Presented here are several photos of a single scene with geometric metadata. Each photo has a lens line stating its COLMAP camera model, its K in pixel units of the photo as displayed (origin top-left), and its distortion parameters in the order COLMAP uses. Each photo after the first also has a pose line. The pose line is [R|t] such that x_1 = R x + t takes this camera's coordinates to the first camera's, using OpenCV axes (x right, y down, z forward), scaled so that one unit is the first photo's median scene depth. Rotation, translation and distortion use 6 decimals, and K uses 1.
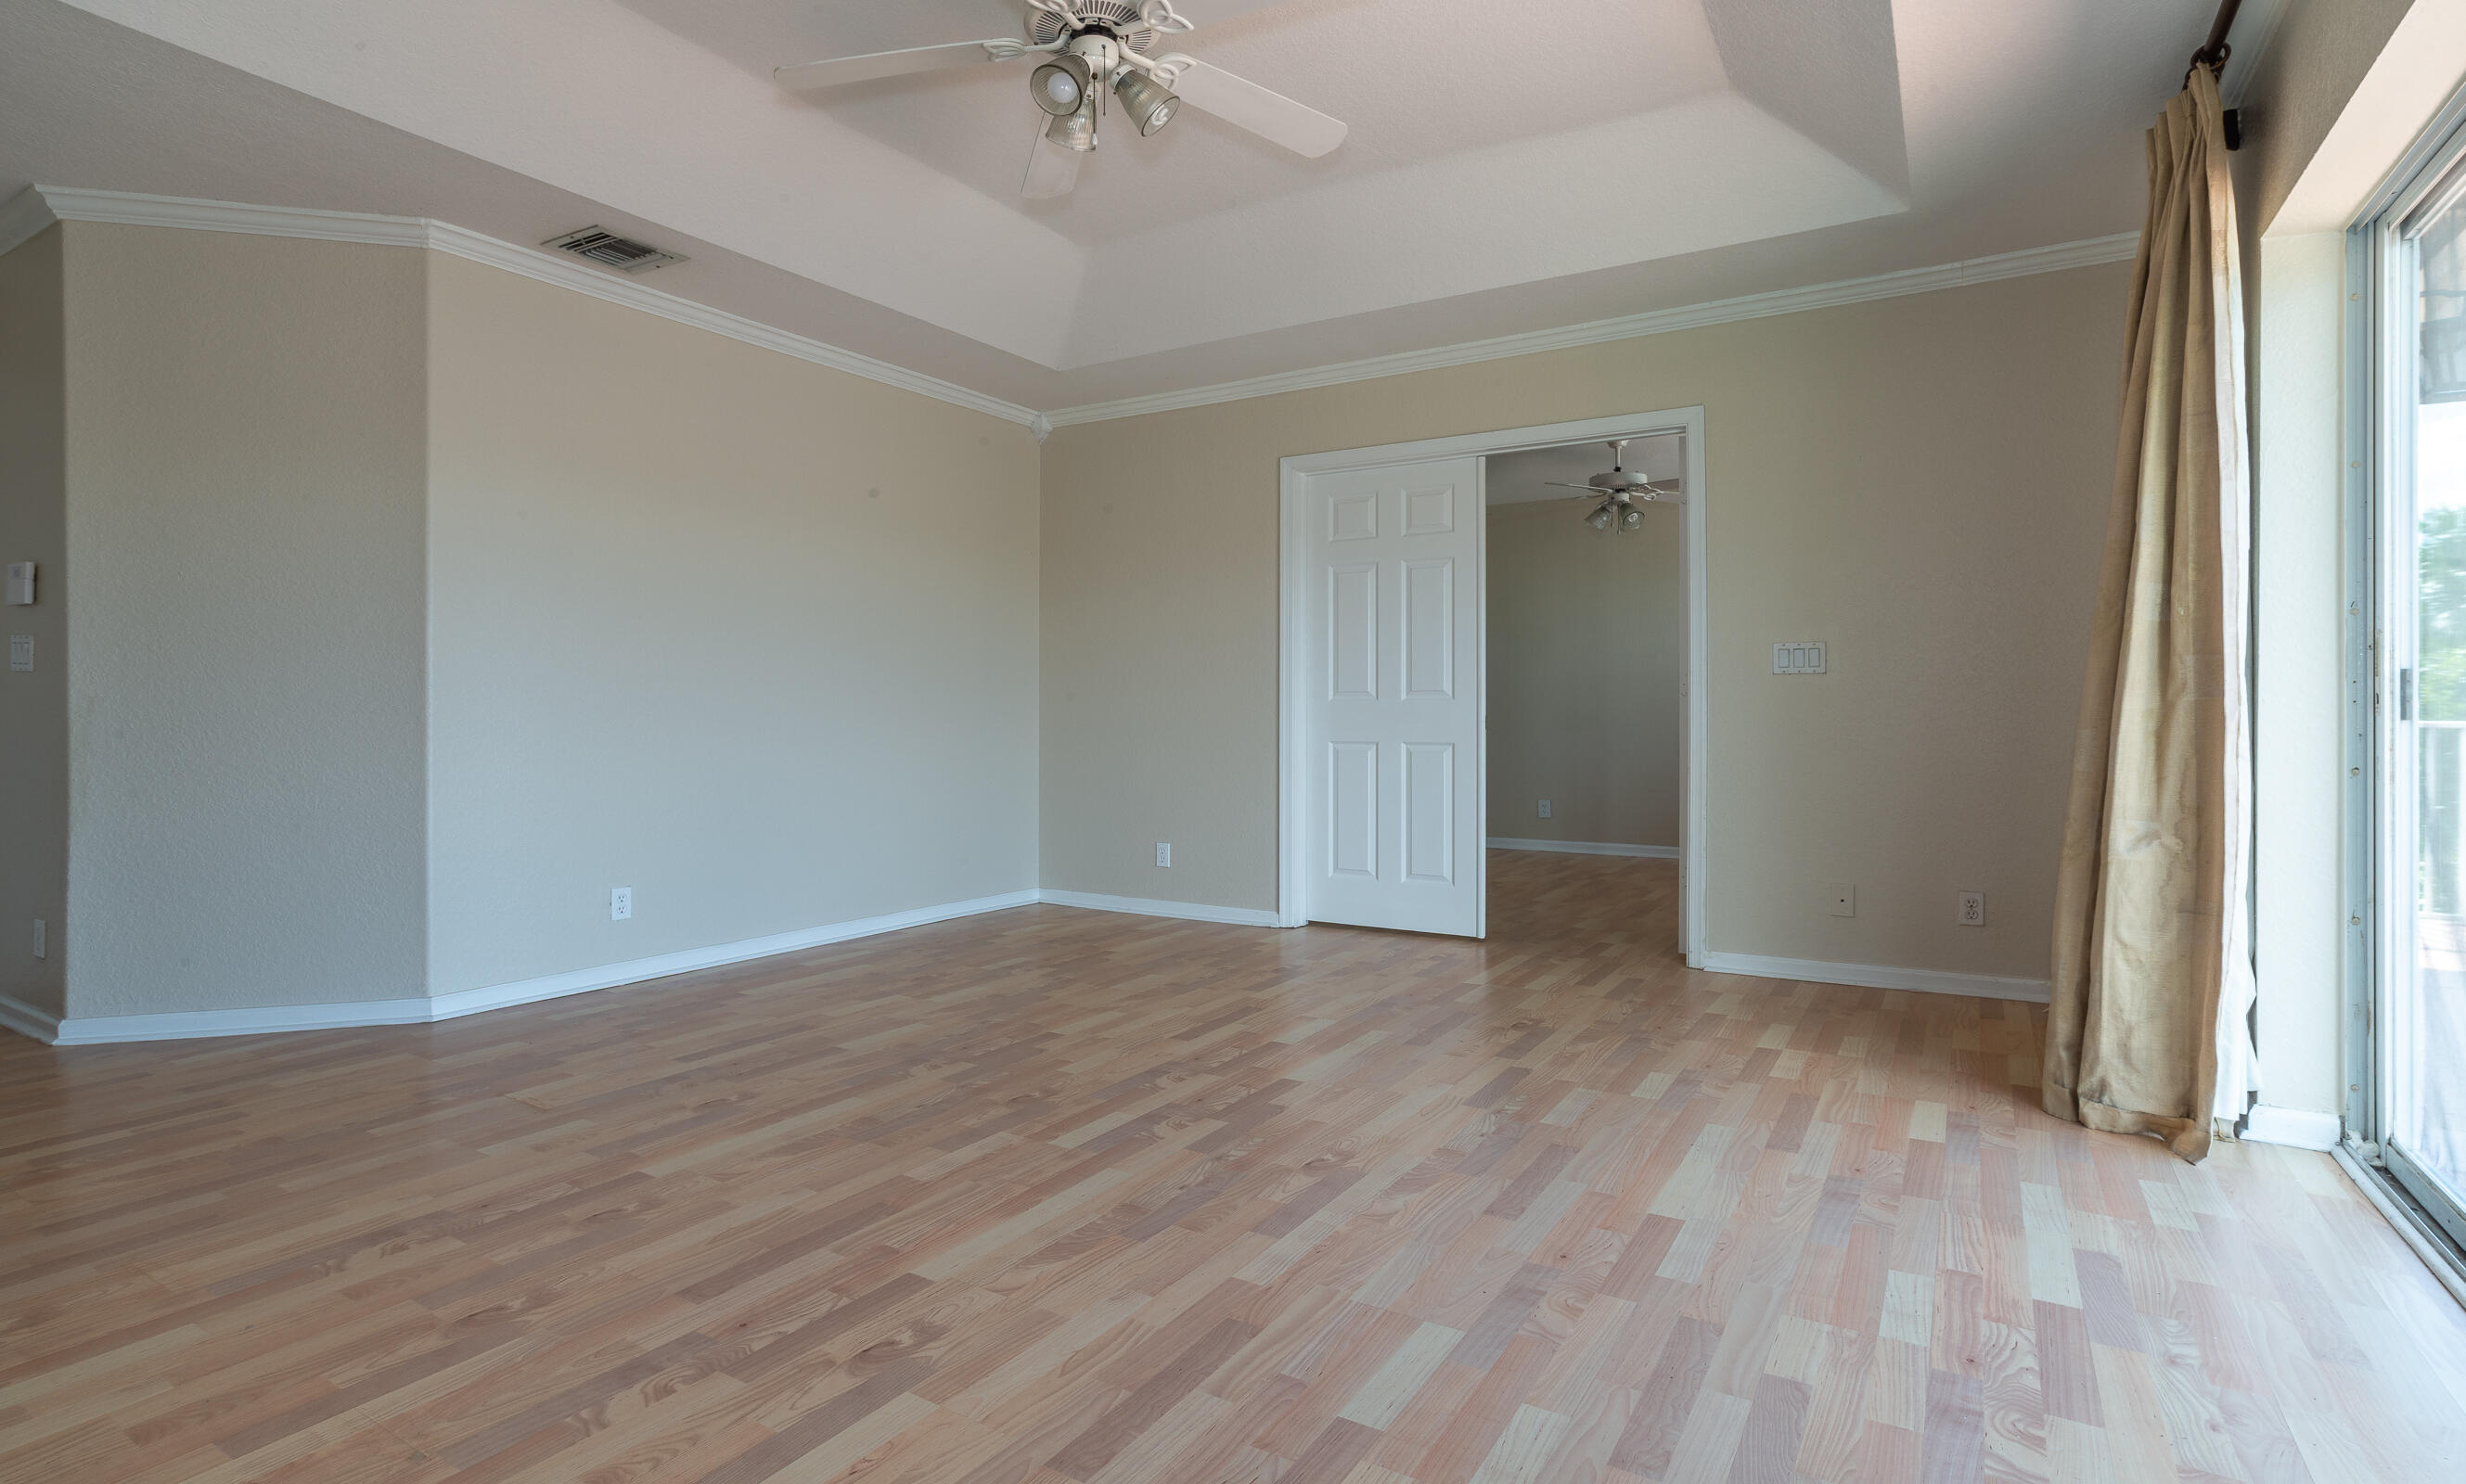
lens RADIAL K [[1195.4, 0, 1224.7], [0, 1195.4, 732.7], [0, 0, 1]] dist [-0.019706, 0.000289]
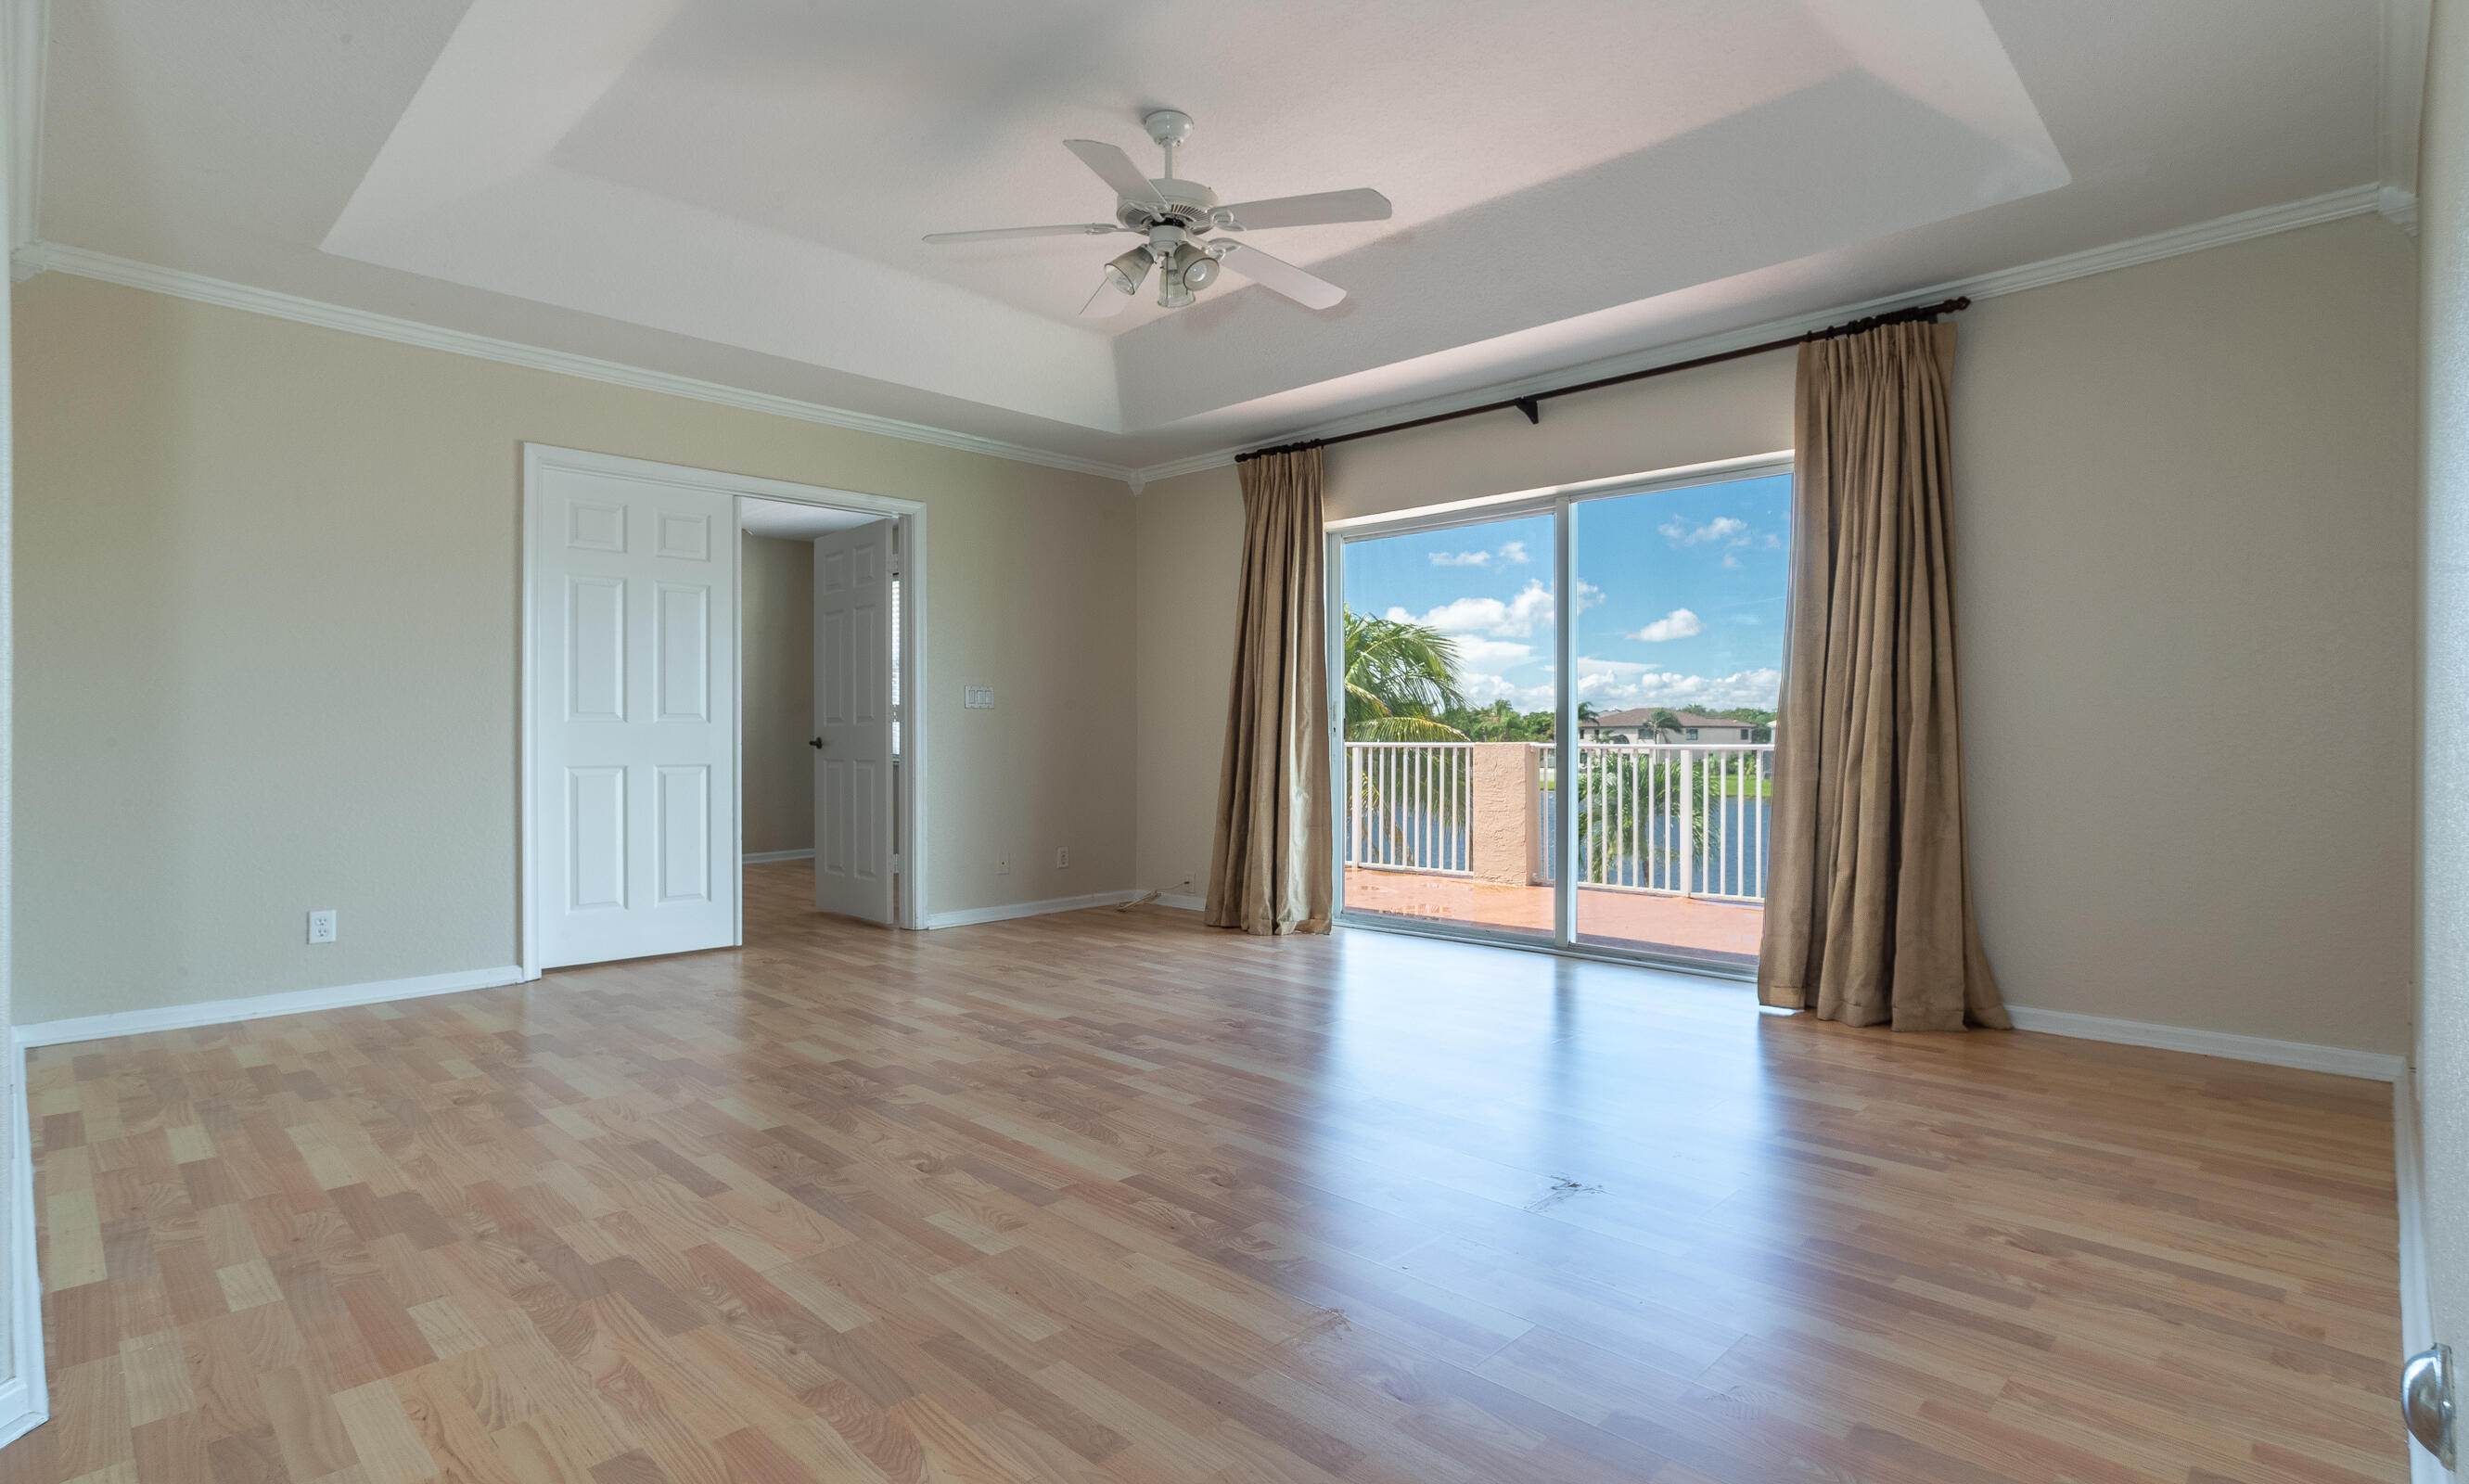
lens RADIAL K [[1197.0, 0, 1227.7], [0, 1197.0, 744.7], [0, 0, 1]] dist [-0.019706, 0.000289]
pose [[0.212099, -0.002961, 0.977244, -1.259151], [0.010932, 0.999940, 0.000657, -0.008851], [-0.977187, 0.010544, 0.212119, 0.575125]]
